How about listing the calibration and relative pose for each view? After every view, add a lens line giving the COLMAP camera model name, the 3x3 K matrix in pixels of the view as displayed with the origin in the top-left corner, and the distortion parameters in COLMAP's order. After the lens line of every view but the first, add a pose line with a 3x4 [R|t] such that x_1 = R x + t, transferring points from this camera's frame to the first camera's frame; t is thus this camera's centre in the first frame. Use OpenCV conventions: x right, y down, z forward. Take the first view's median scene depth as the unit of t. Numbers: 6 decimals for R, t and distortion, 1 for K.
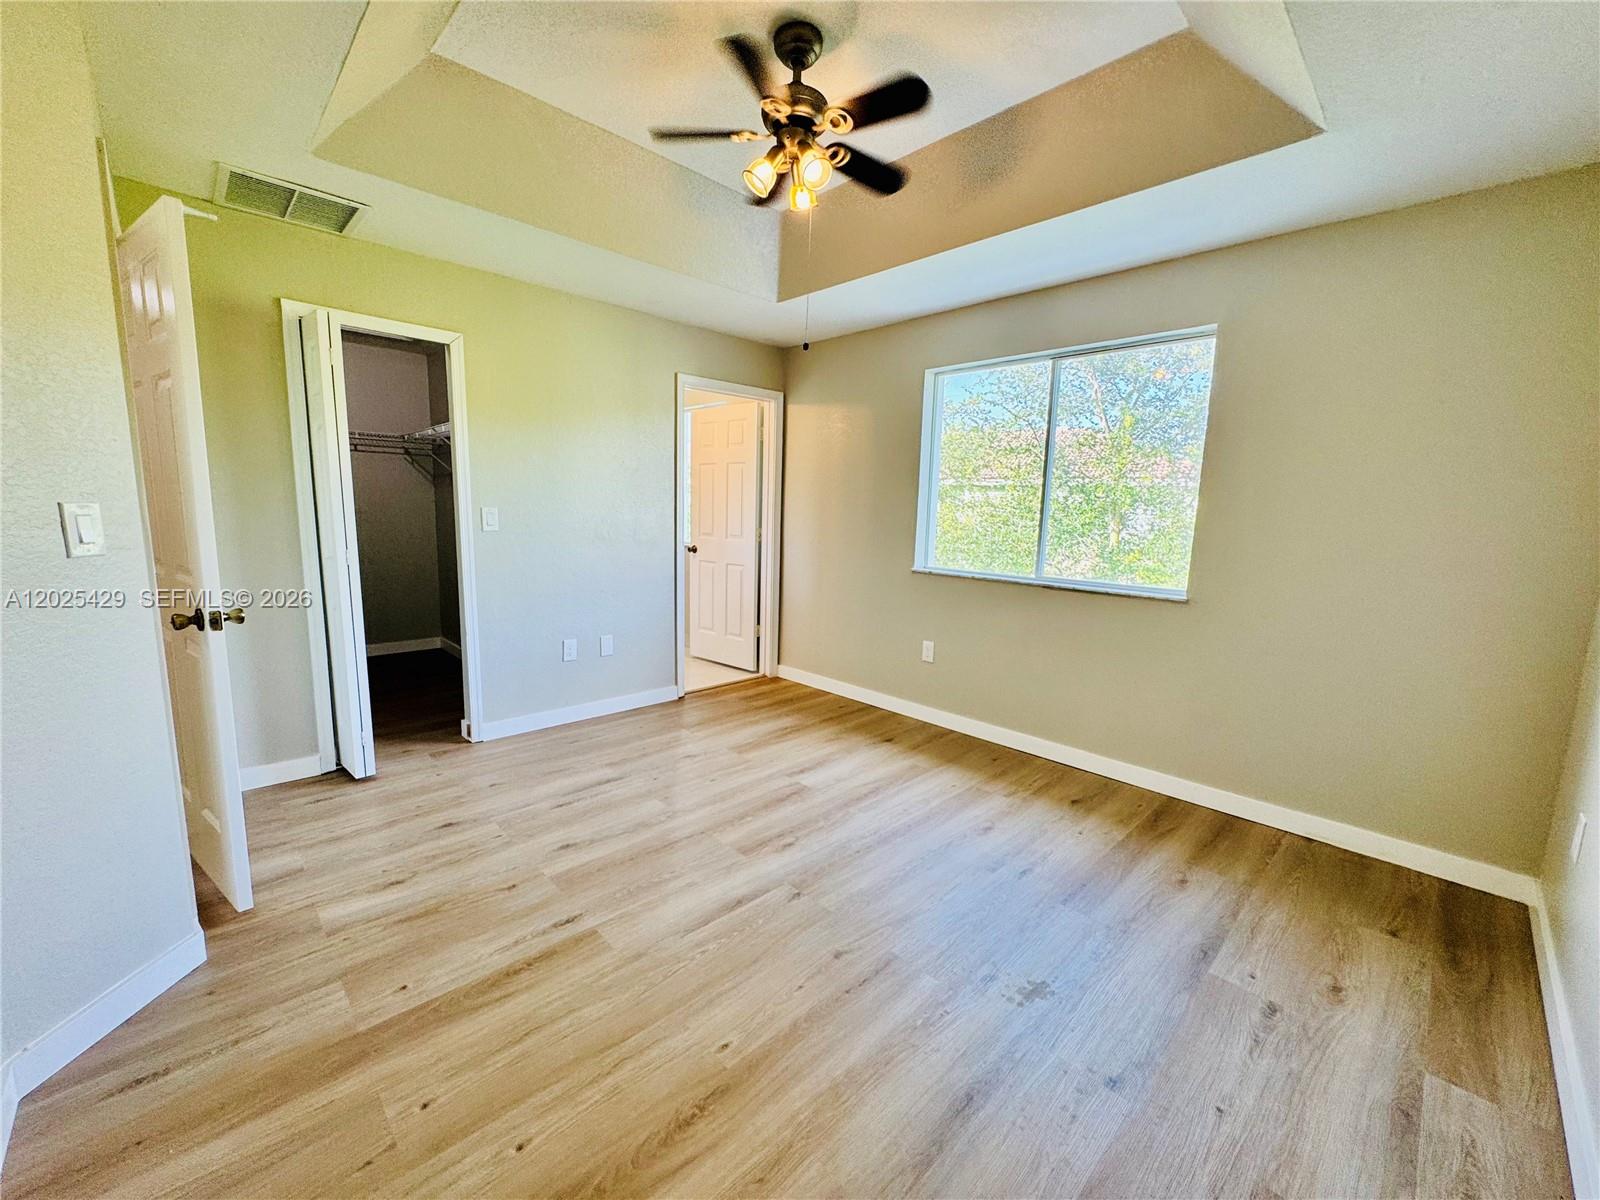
lens RADIAL K [[637.5, 0, 800.3], [0, 637.5, 600.9], [0, 0, 1]] dist [-0.004594, -0.000657]
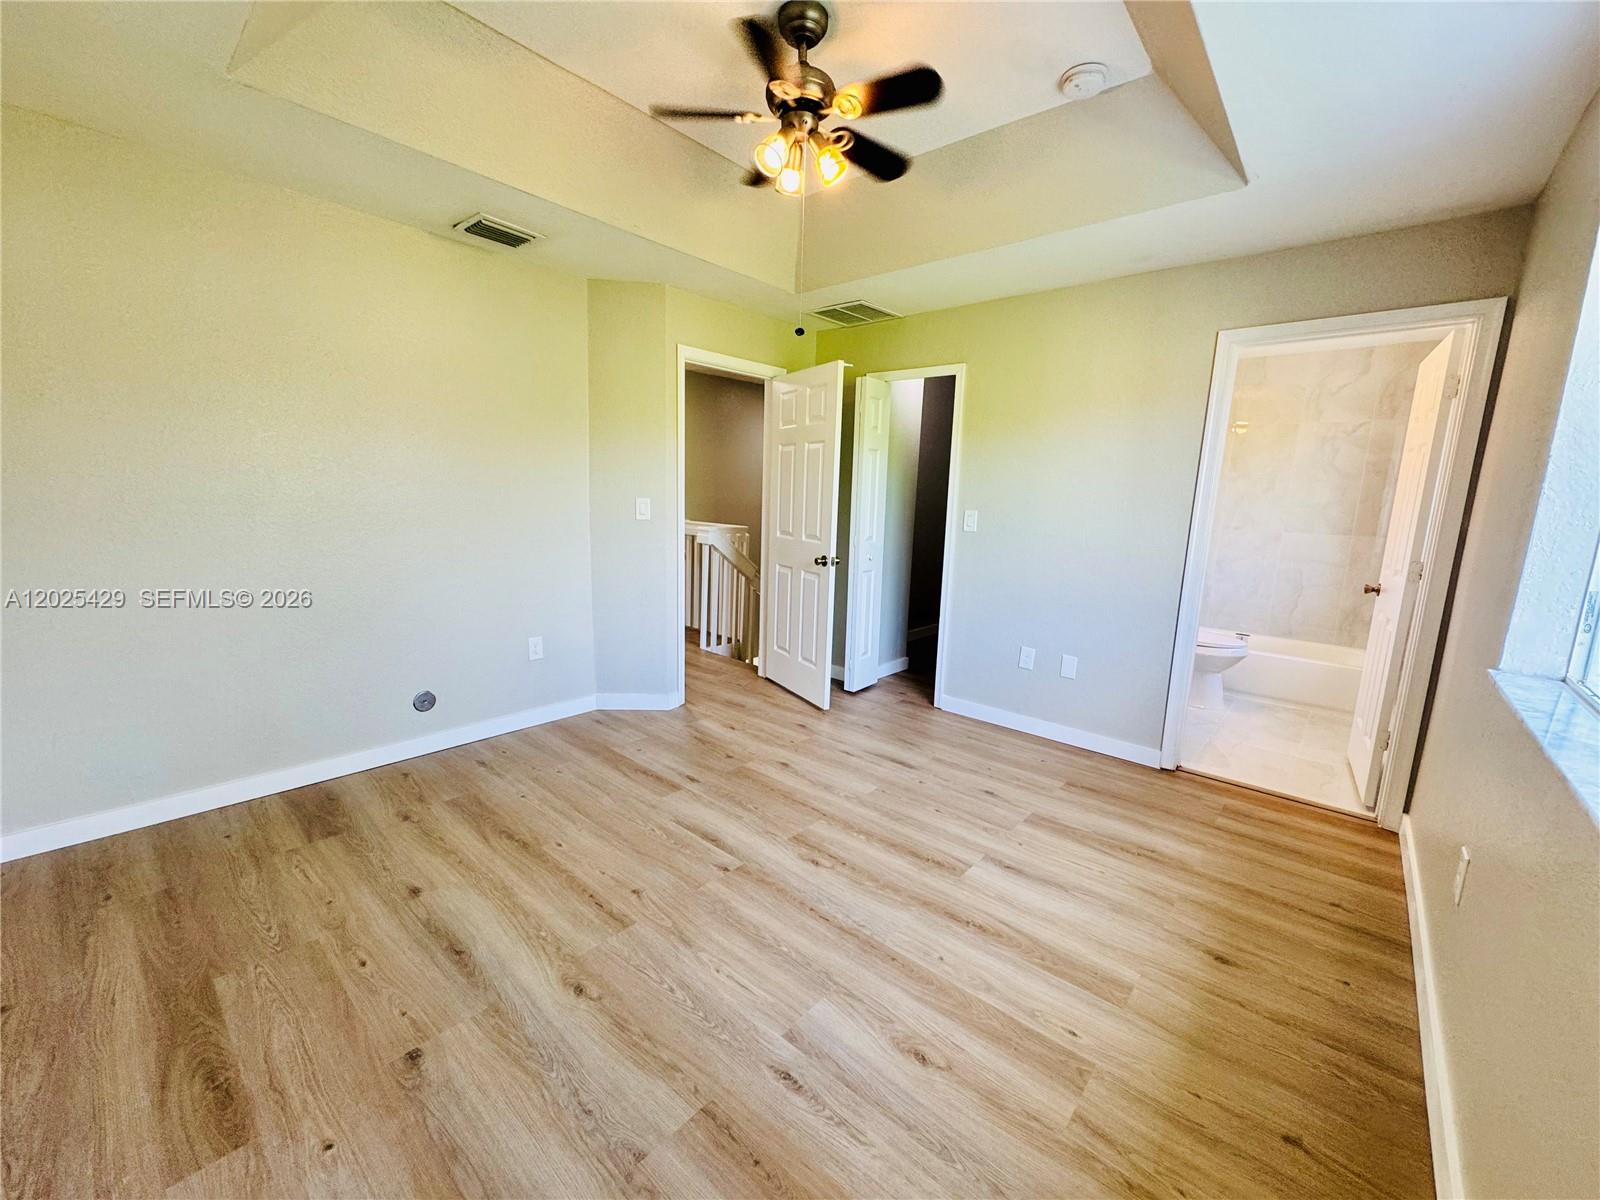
lens RADIAL K [[637.5, 0, 801.6], [0, 637.5, 604.9], [0, 0, 1]] dist [-0.004594, -0.000657]
pose [[0.083483, 0.147657, -0.985509, 0.732828], [-0.174602, 0.975830, 0.131416, -0.092470], [0.981094, 0.161101, 0.107246, 0.706849]]
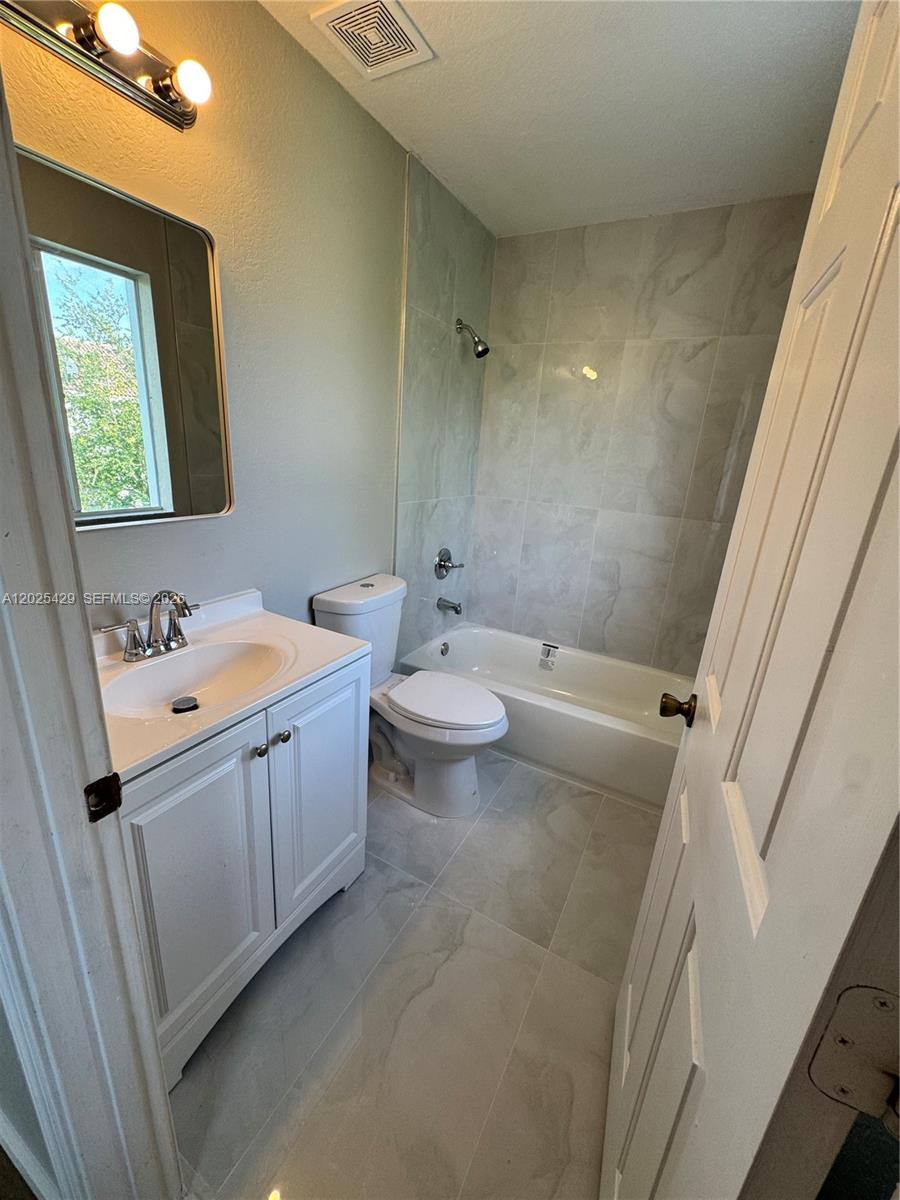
lens RADIAL K [[478.1, 0, 449.7], [0, 478.1, 596.2], [0, 0, 1]] dist [-0.004594, -0.000657]
pose [[0.302725, 0.273840, -0.912890, 0.262010], [-0.202270, 0.954474, 0.219239, -0.192459], [0.931367, 0.118281, 0.344333, 1.203018]]
